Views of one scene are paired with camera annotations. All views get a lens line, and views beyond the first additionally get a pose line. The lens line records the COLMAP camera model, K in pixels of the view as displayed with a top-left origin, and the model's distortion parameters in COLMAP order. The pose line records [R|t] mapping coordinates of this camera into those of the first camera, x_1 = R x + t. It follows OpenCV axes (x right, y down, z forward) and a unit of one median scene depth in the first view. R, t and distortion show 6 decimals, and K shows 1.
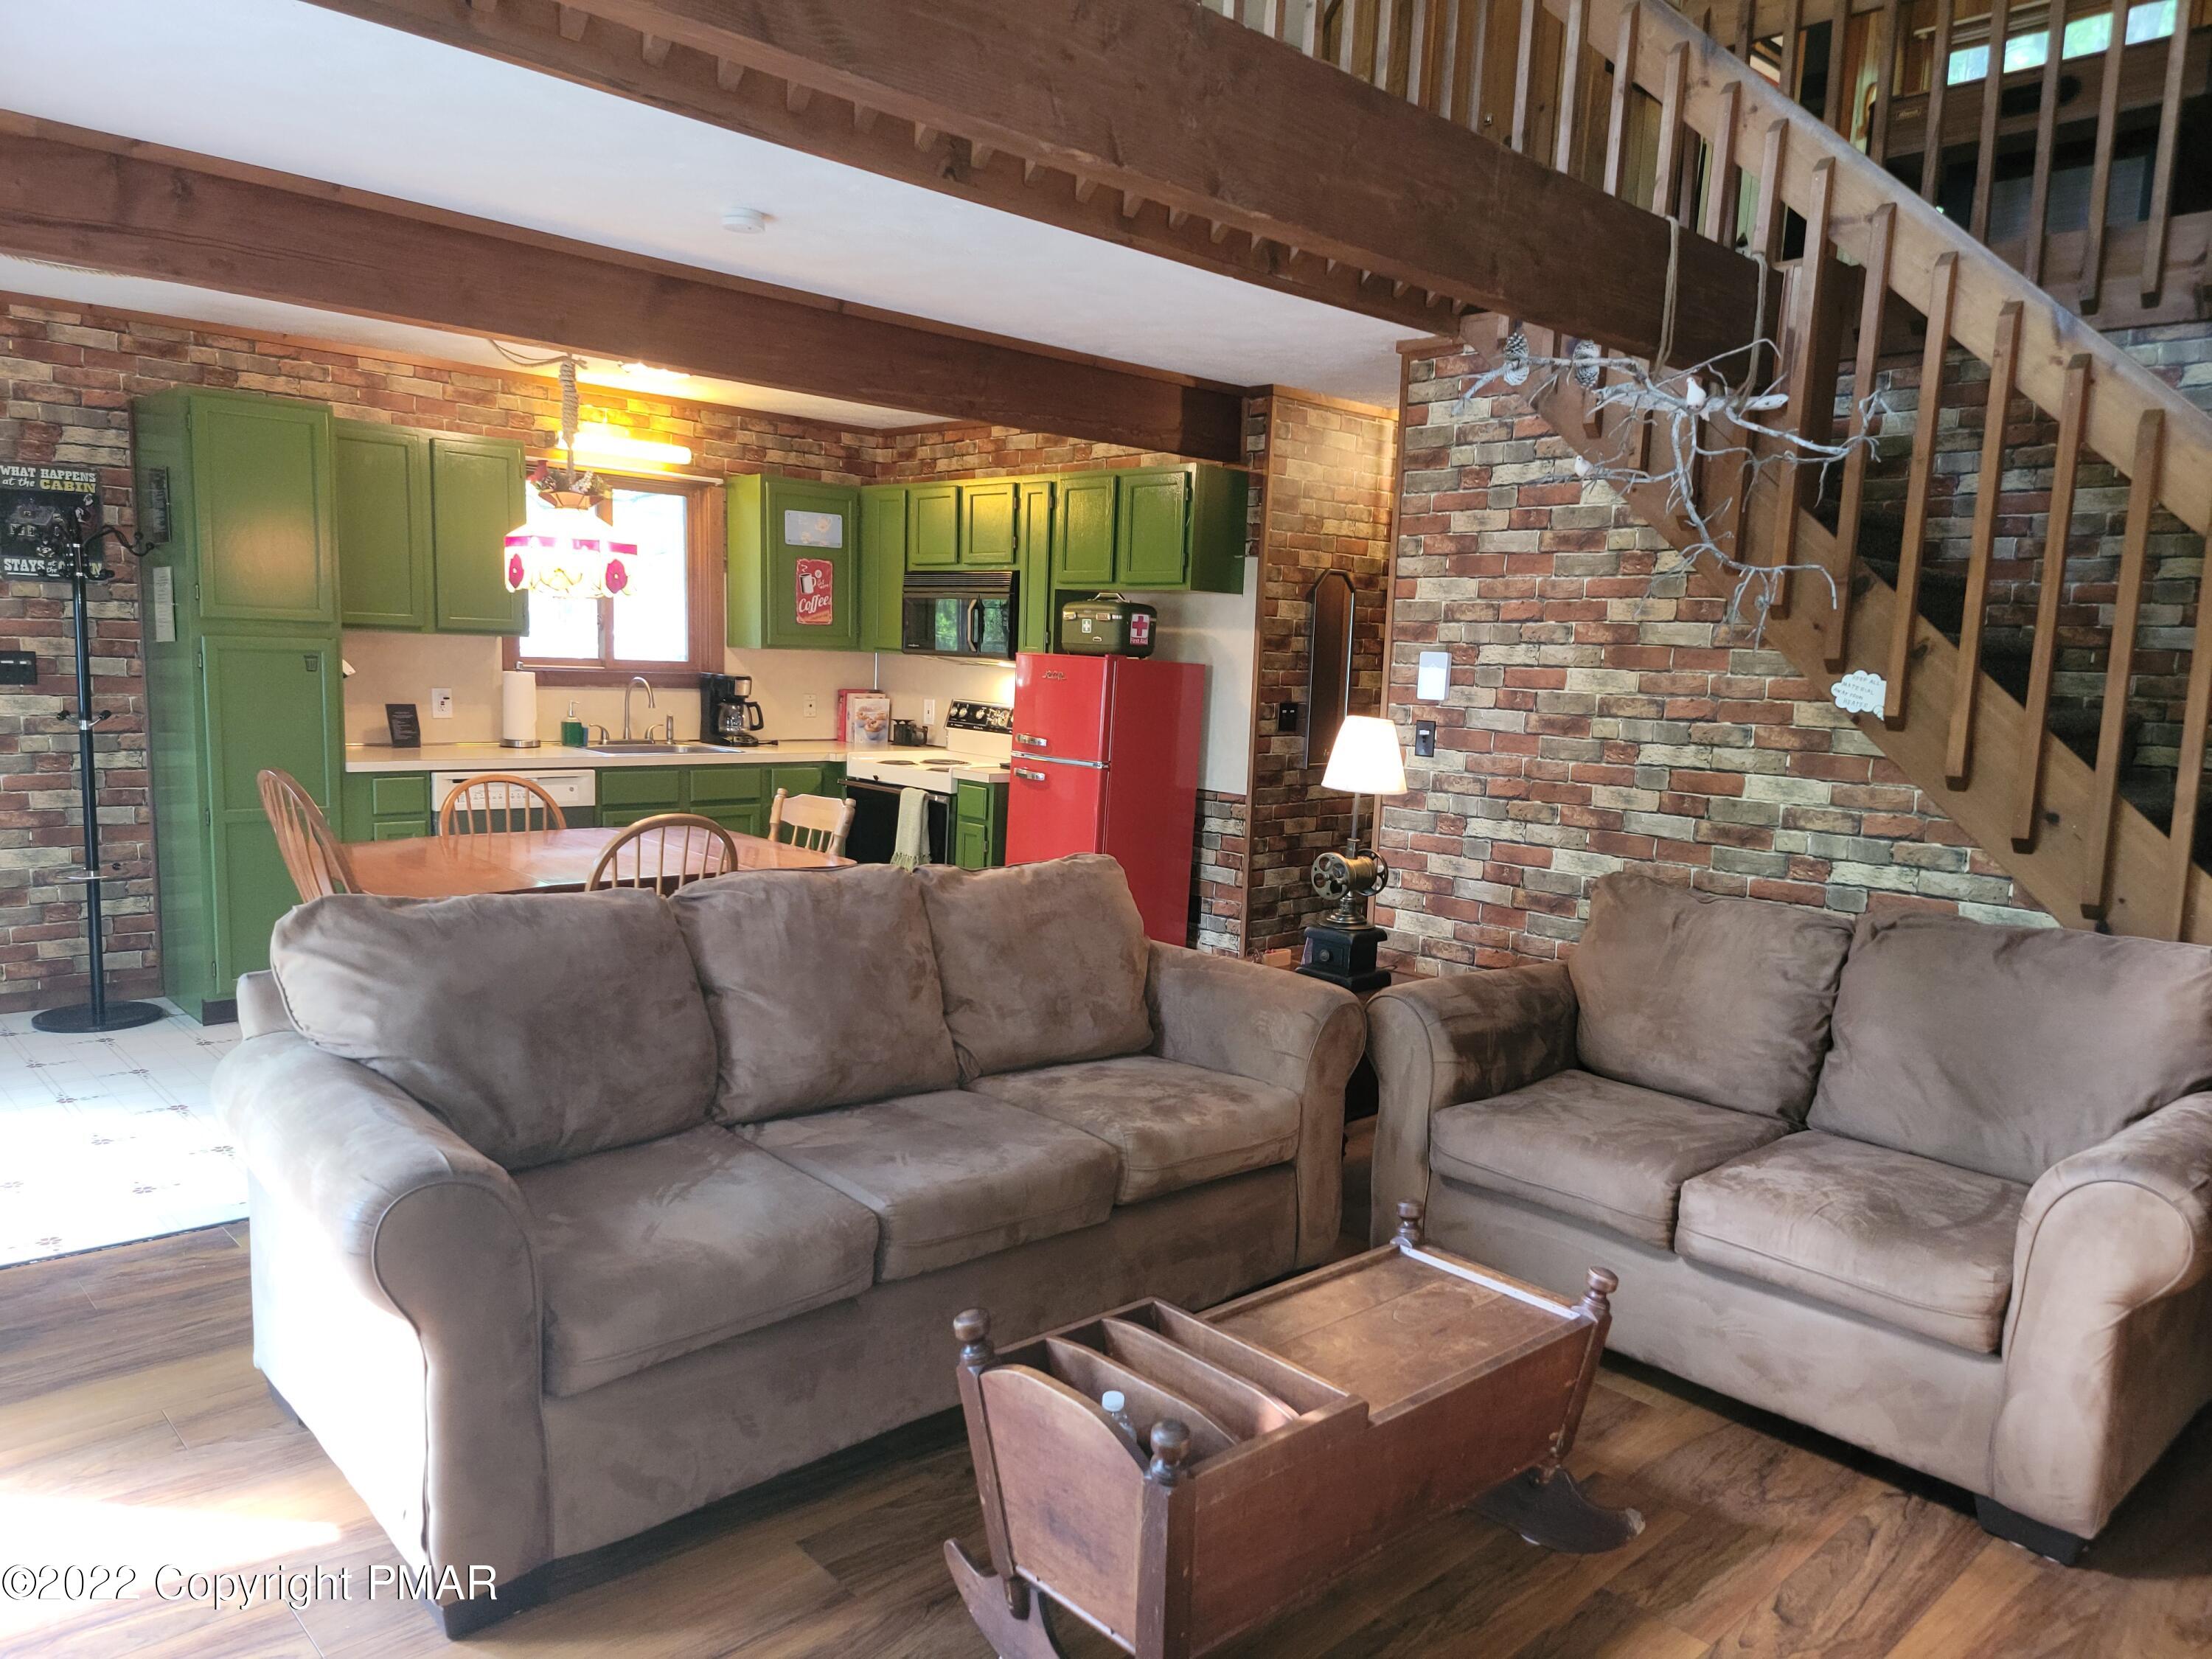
lens RADIAL K [[1552.3, 0, 1088.9], [0, 1552.3, 831.3], [0, 0, 1]] dist [0.082281, -0.062893]
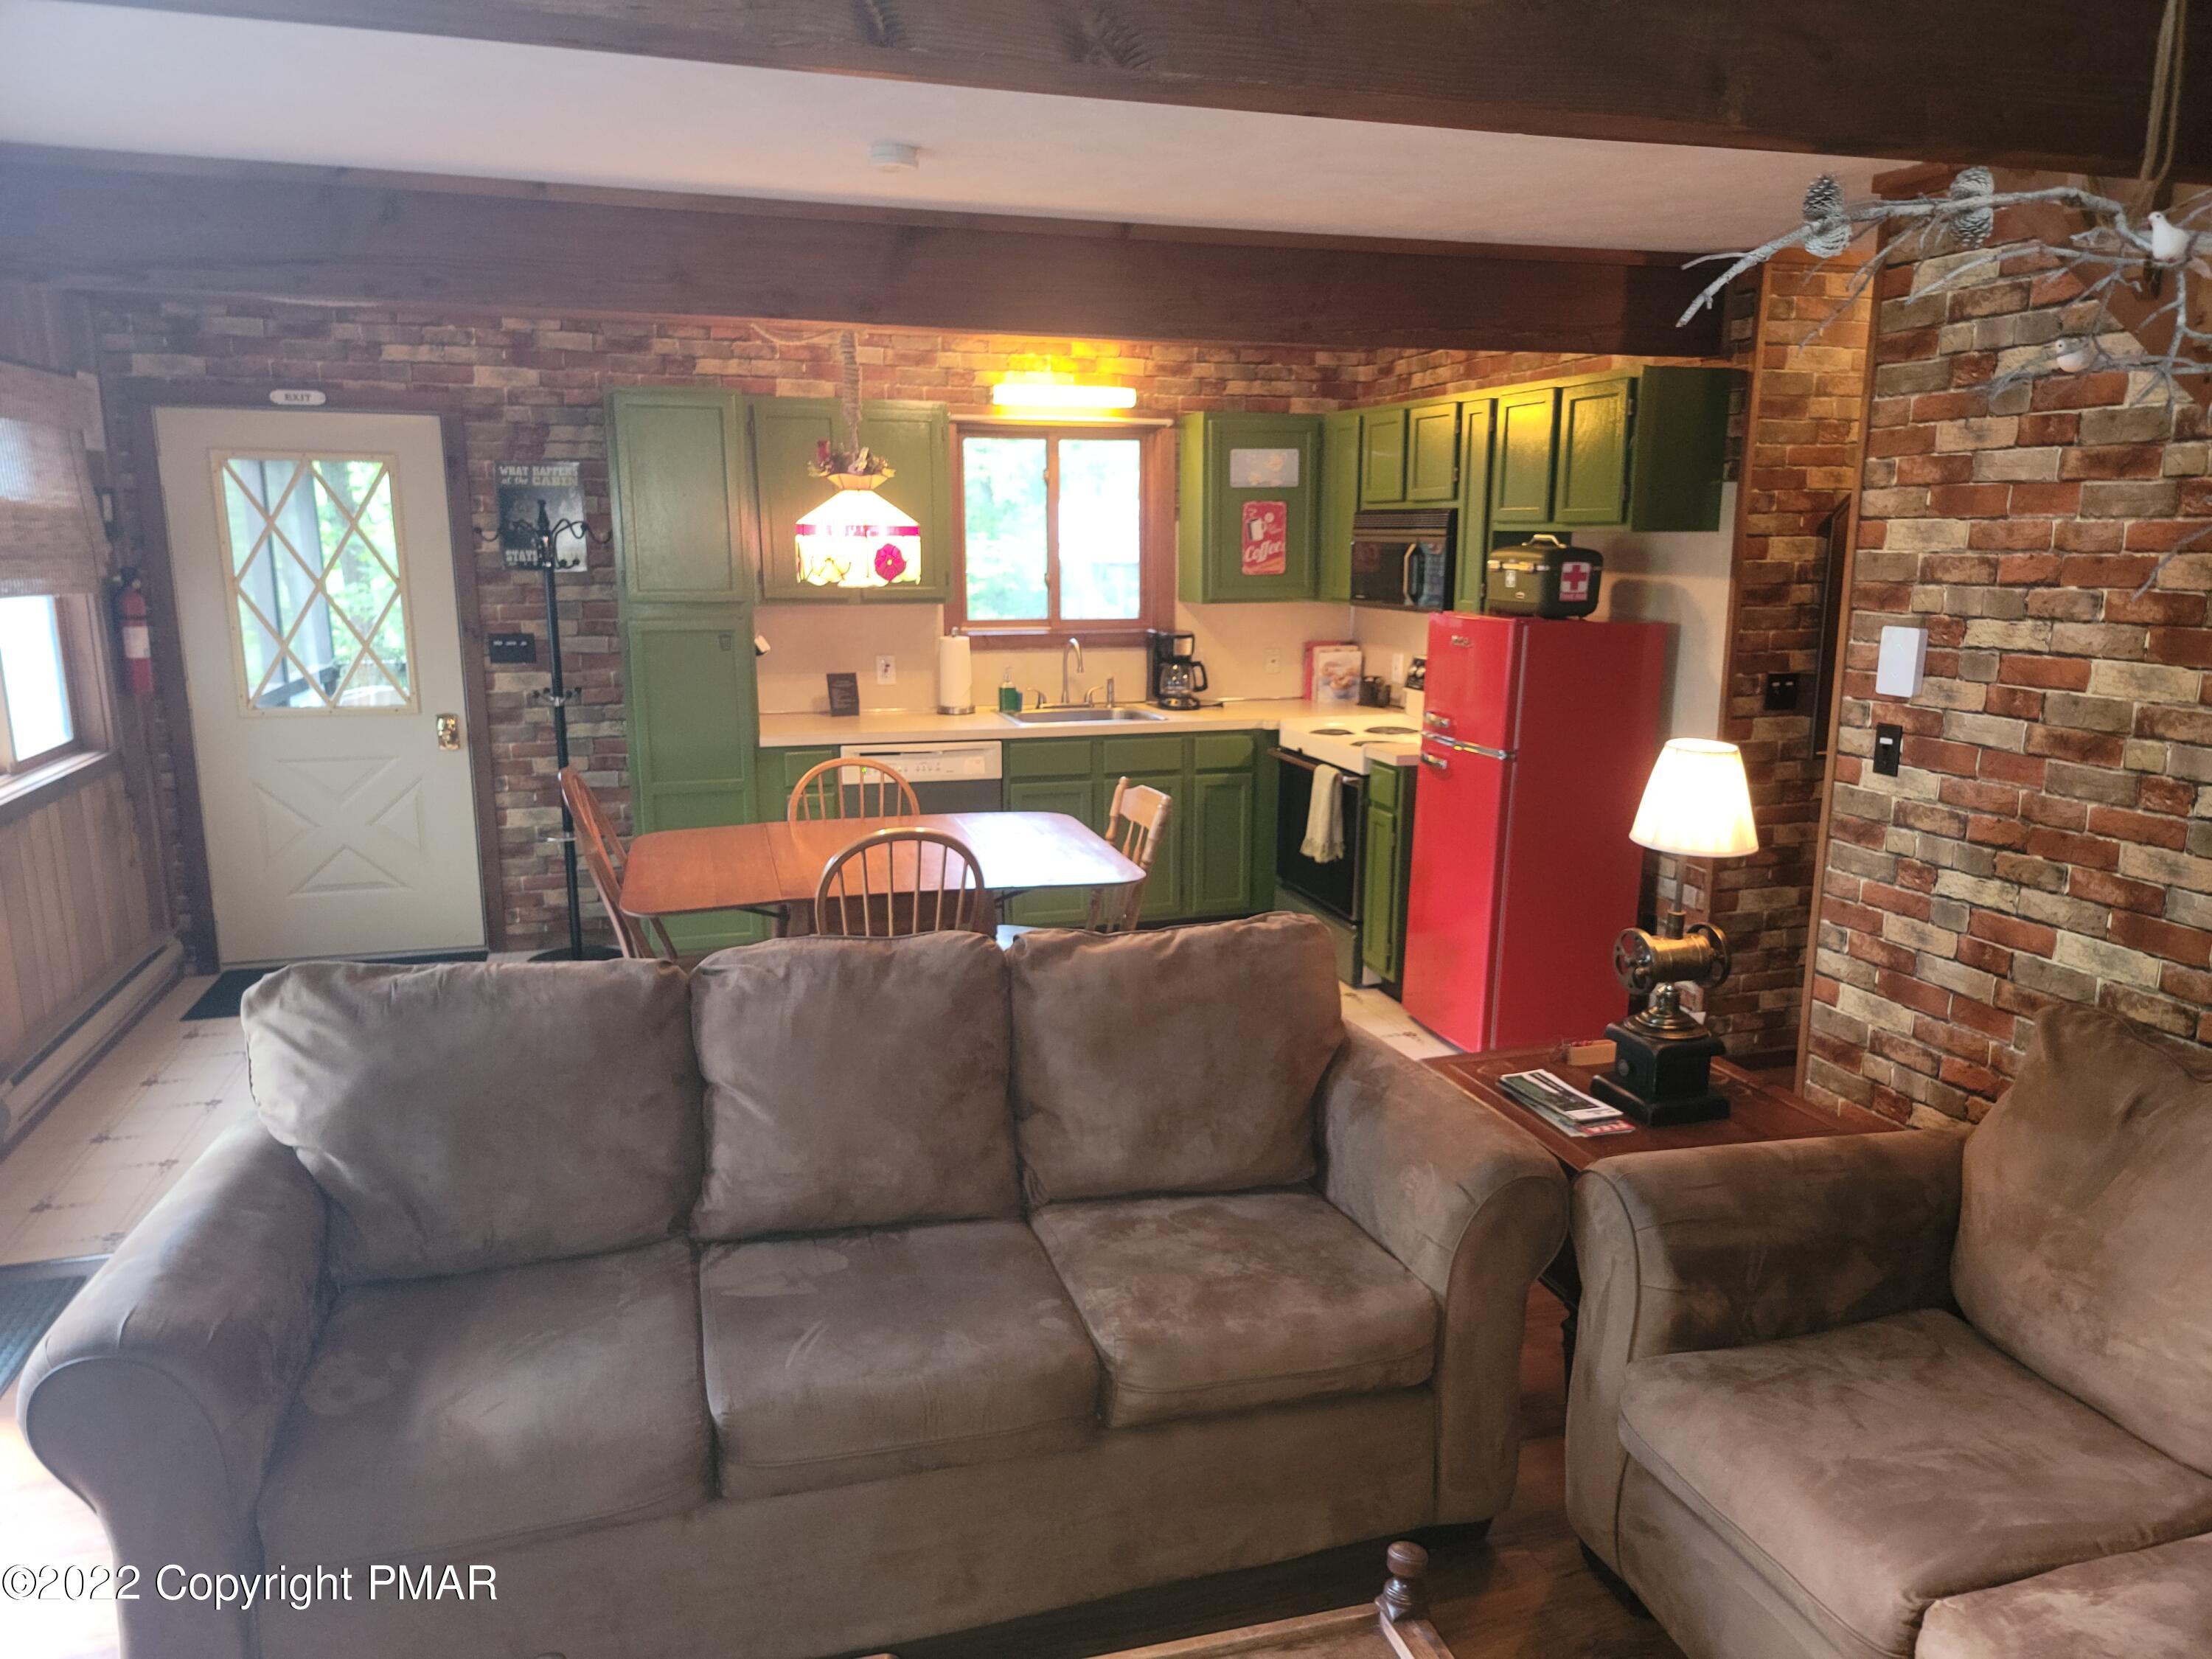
lens RADIAL K [[1552.3, 0, 1102.3], [0, 1552.3, 835.6], [0, 0, 1]] dist [0.082281, -0.062893]
pose [[0.897162, 0.048263, -0.439056, 0.217477], [-0.018236, 0.997212, 0.072354, -0.067395], [0.441324, -0.056907, 0.895541, 0.208077]]
